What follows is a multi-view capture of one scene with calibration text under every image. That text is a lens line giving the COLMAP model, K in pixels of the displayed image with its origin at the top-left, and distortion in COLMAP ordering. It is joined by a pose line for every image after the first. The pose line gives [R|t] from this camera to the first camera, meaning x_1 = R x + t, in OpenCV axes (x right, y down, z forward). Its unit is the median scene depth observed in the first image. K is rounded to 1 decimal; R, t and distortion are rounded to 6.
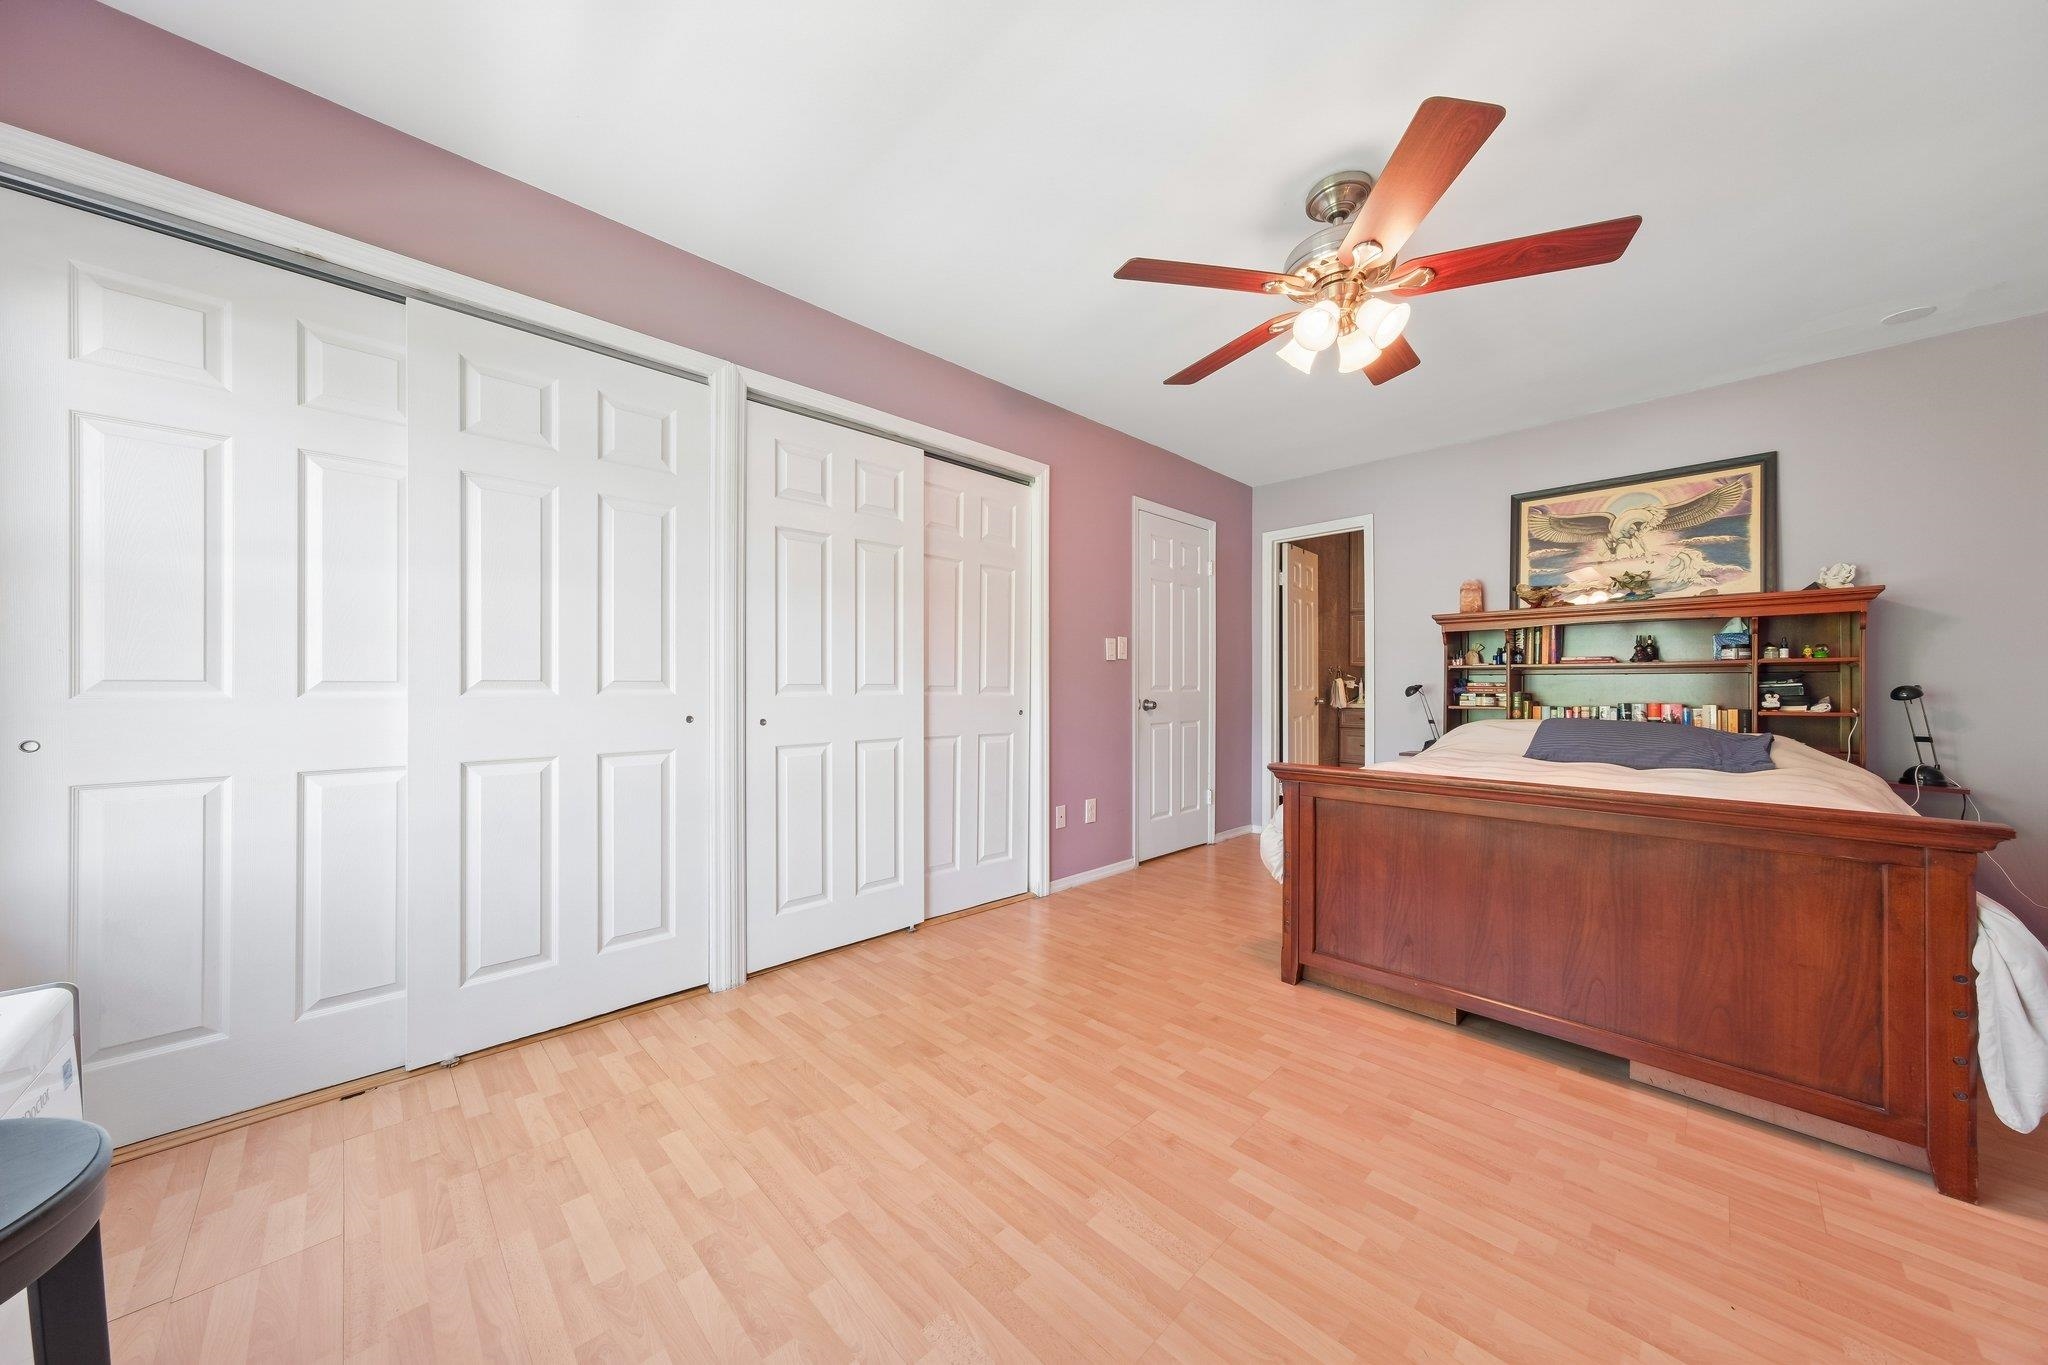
lens RADIAL K [[700.6, 0, 1020.1], [0, 700.6, 679.4], [0, 0, 1]] dist [-0.007909, 0.006186]
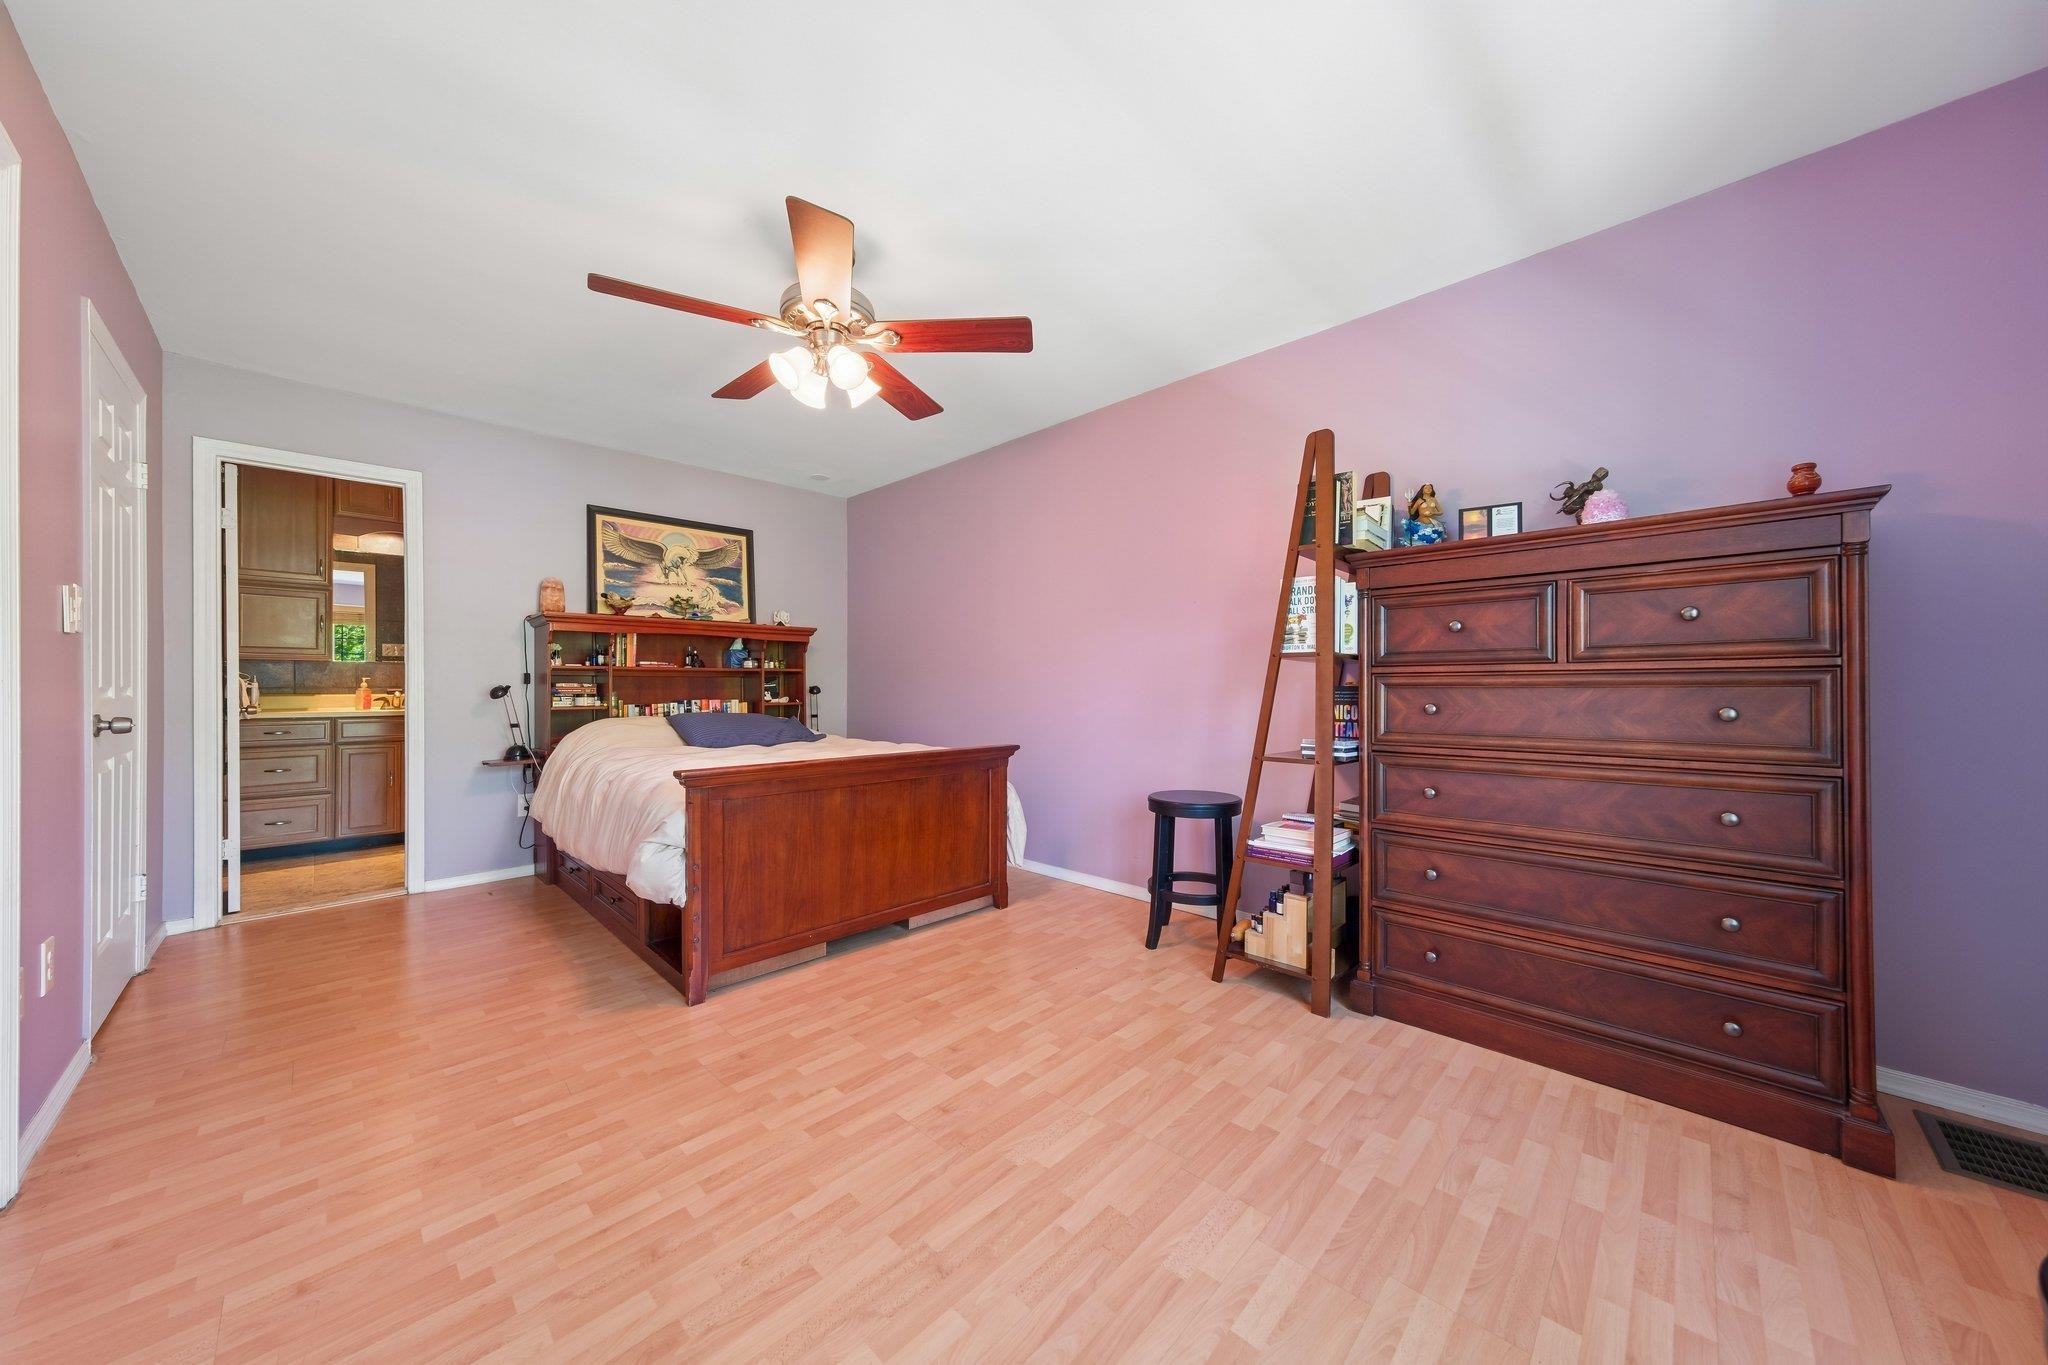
lens RADIAL K [[700.6, 0, 1020.1], [0, 700.6, 679.4], [0, 0, 1]] dist [-0.007909, 0.006186]
pose [[-0.027963, 0.008660, 0.999571, -0.515751], [-0.008341, 0.999926, -0.008896, 0.004002], [-0.999574, -0.008586, -0.027889, 0.544087]]
